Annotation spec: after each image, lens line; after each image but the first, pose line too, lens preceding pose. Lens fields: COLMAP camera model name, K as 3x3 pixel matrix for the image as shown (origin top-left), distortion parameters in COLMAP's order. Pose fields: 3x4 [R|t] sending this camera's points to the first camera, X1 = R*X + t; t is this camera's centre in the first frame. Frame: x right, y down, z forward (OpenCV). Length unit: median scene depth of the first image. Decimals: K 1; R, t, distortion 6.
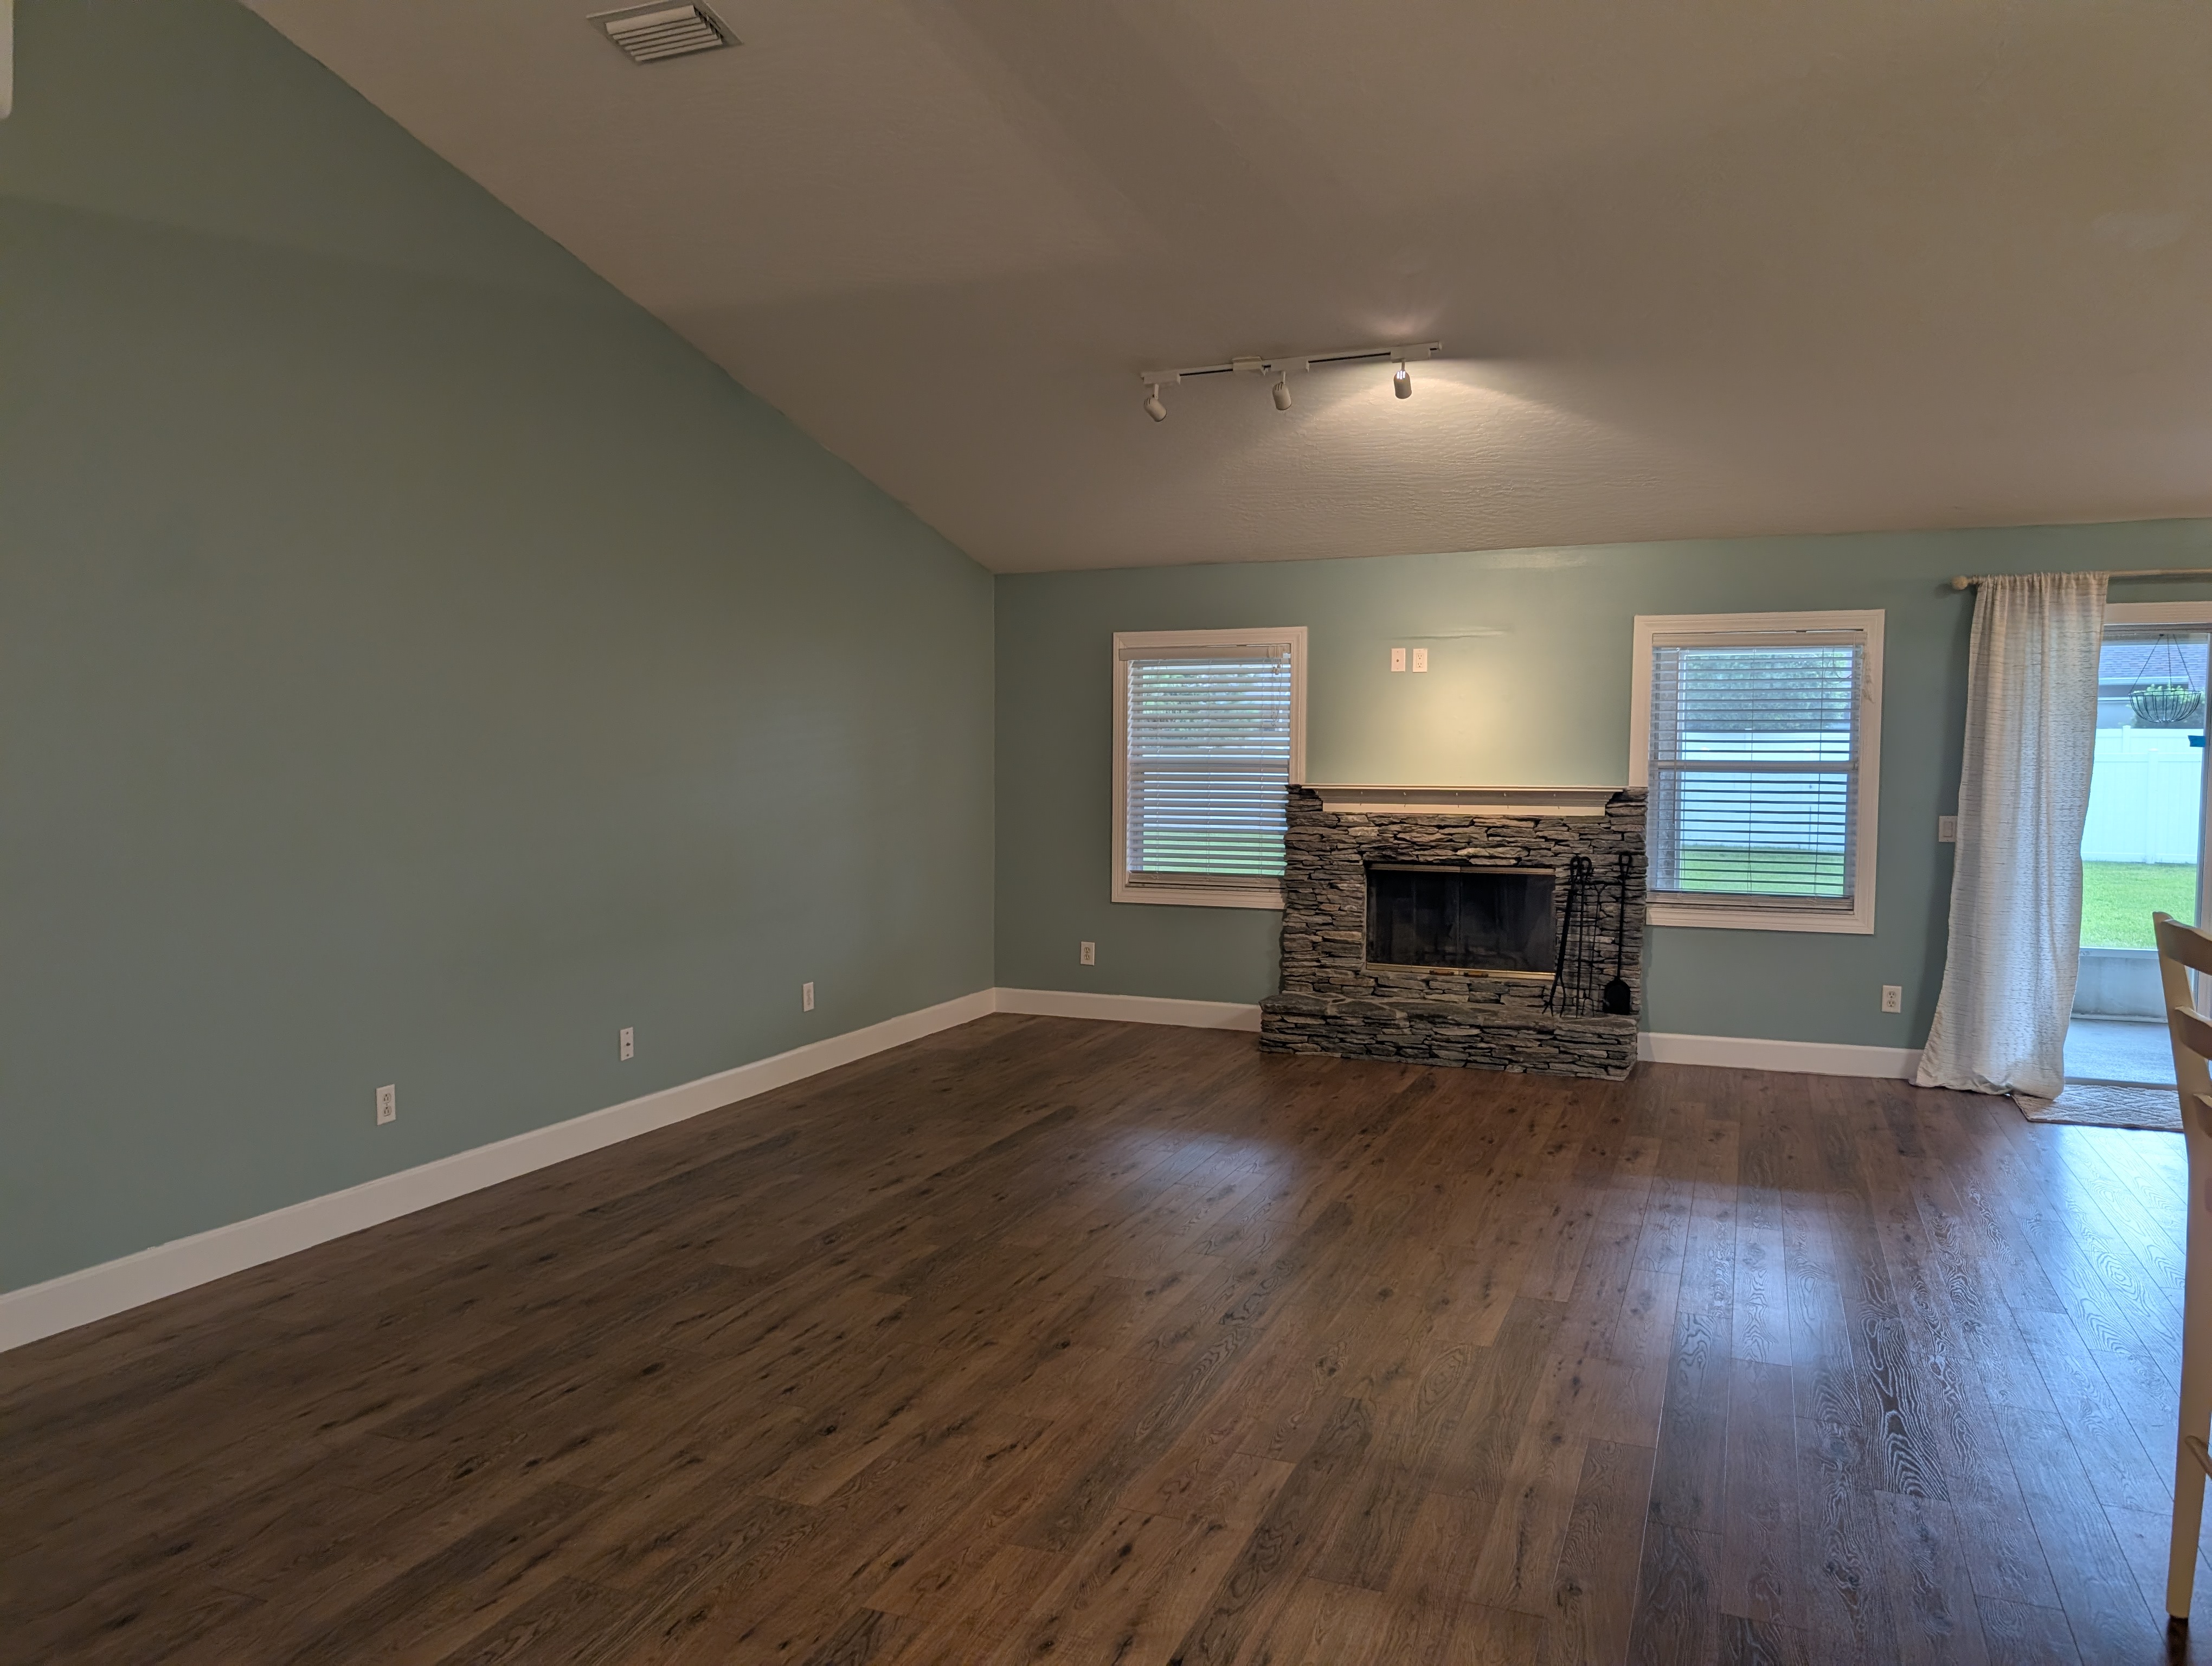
lens RADIAL K [[1600.6, 0, 1098.4], [0, 1600.6, 839.8], [0, 0, 1]] dist [0.030183, -0.041886]
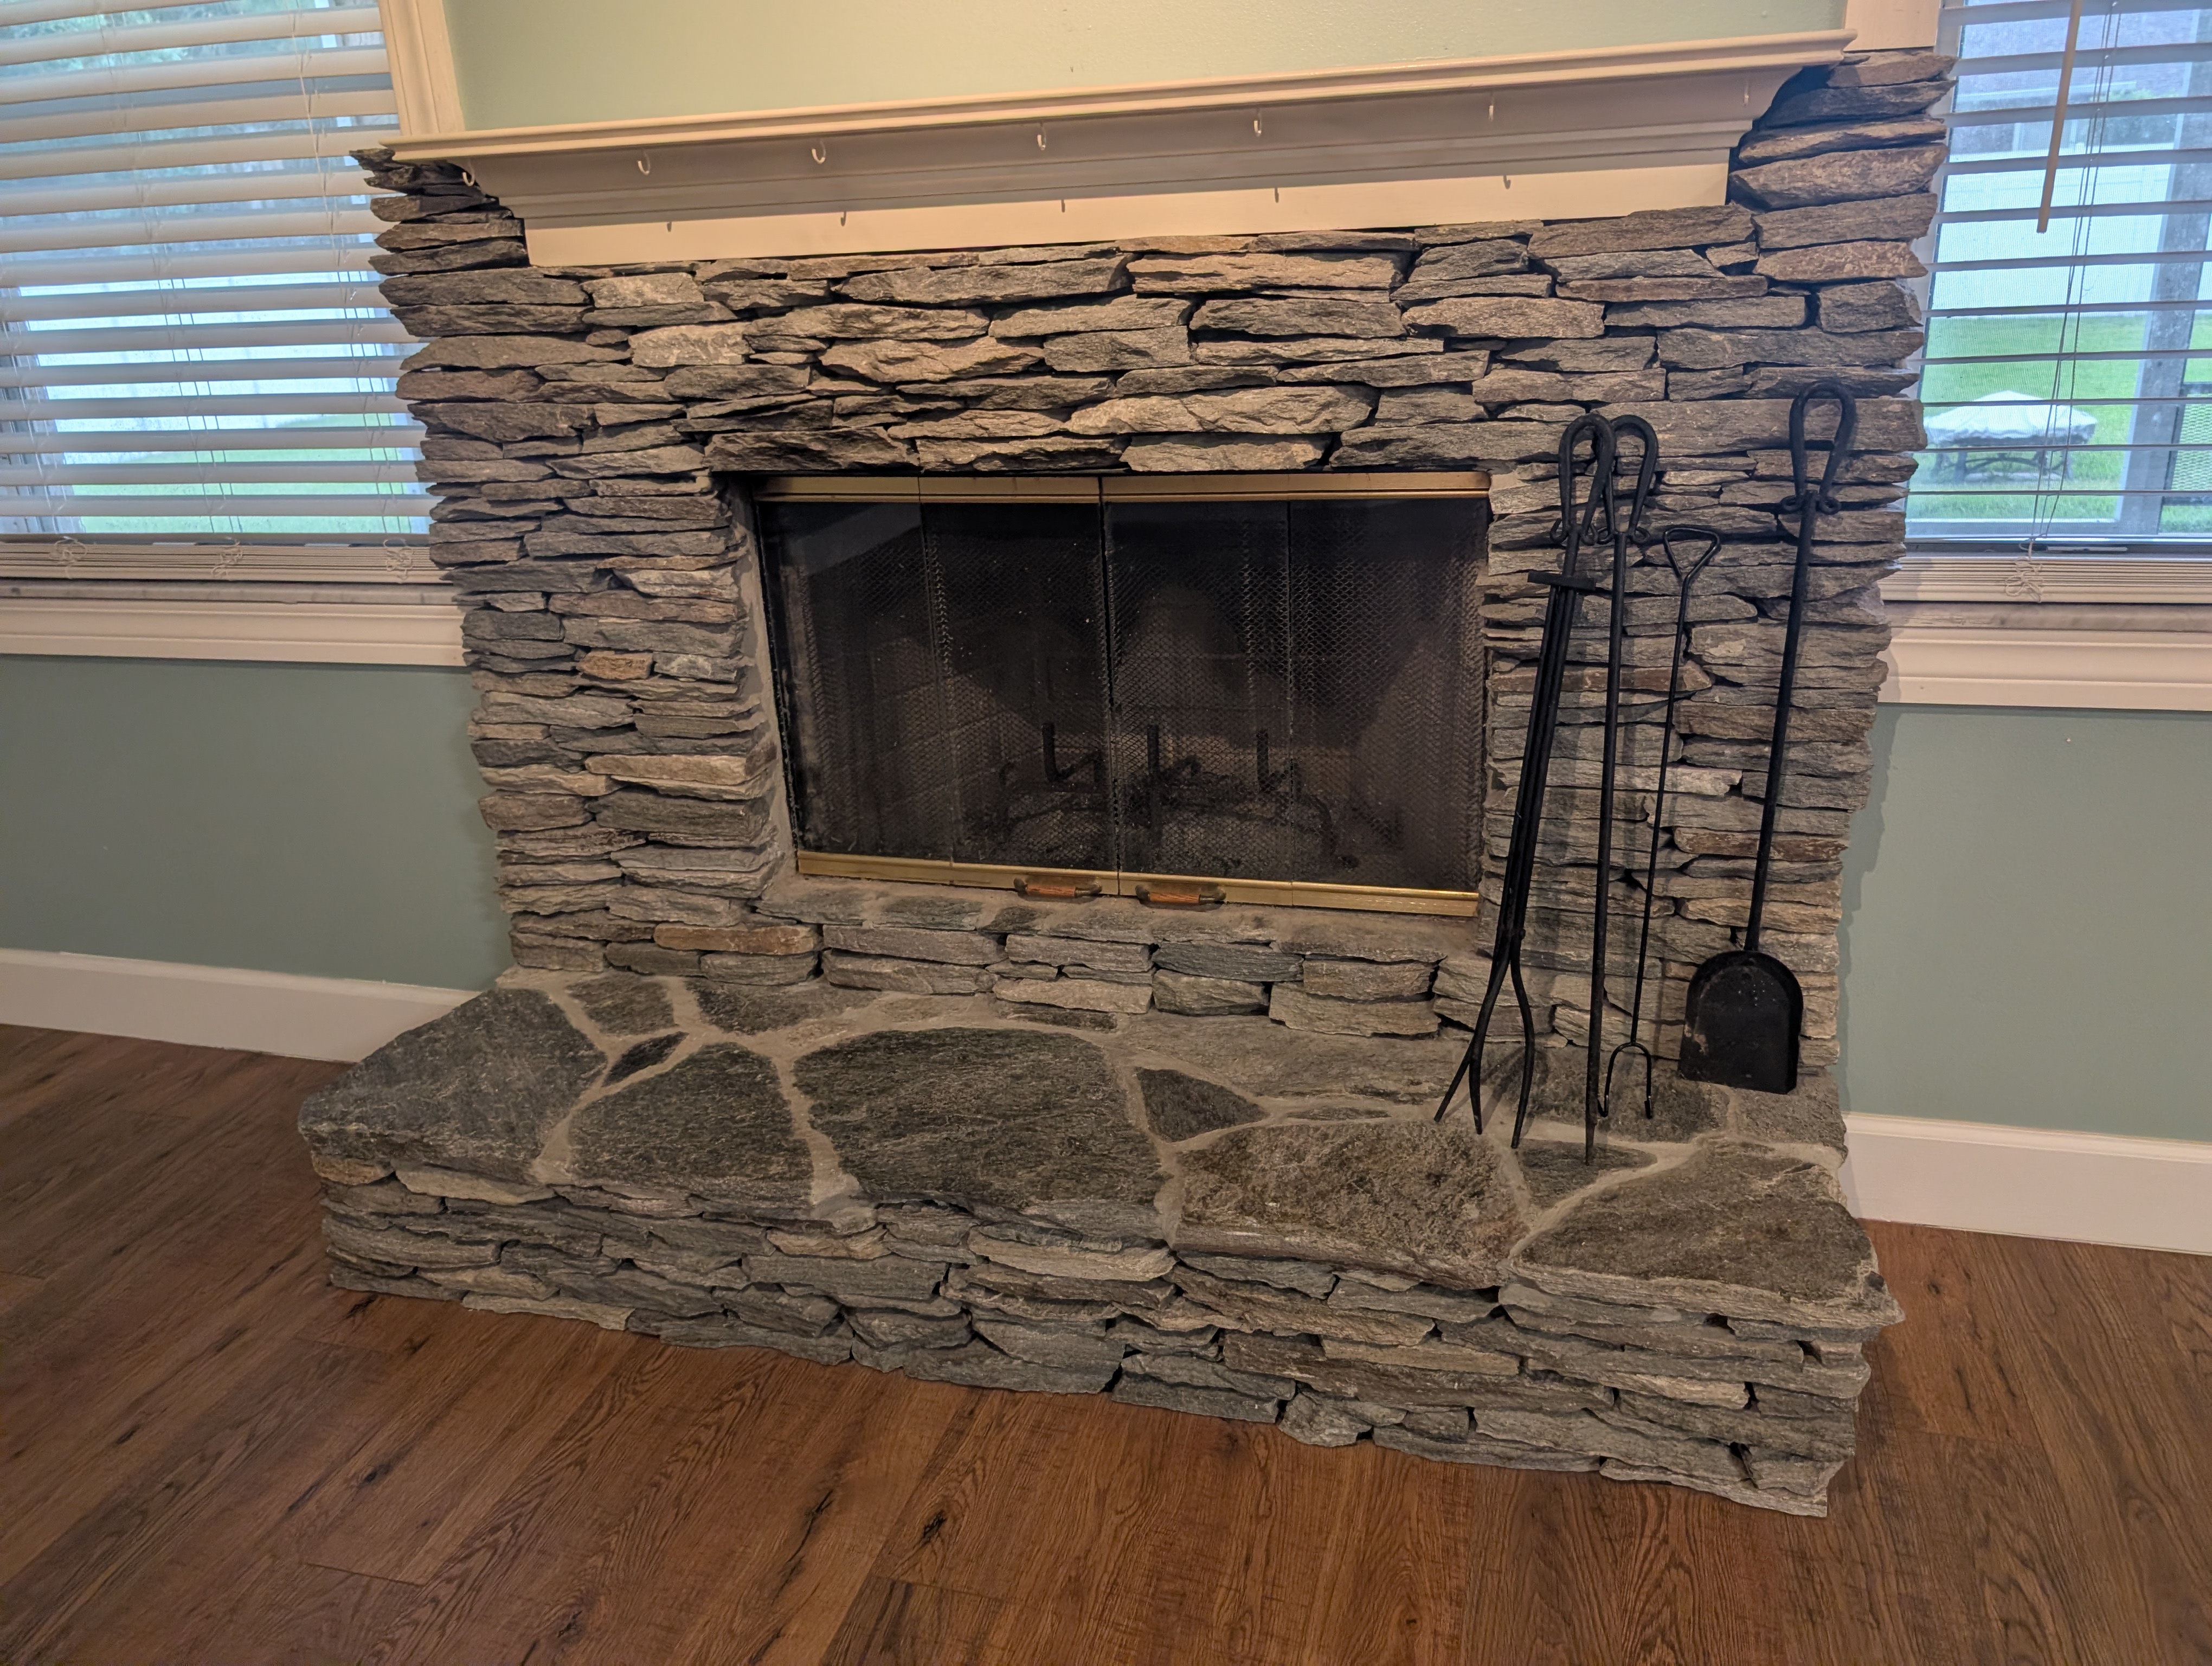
lens RADIAL K [[1600.6, 0, 1150.3], [0, 1600.6, 817.9], [0, 0, 1]] dist [0.030183, -0.041886]
pose [[0.991137, -0.086250, 0.101038, 0.208976], [0.054286, 0.957131, 0.284523, -0.002416], [-0.121246, -0.276516, 0.953330, 0.770797]]
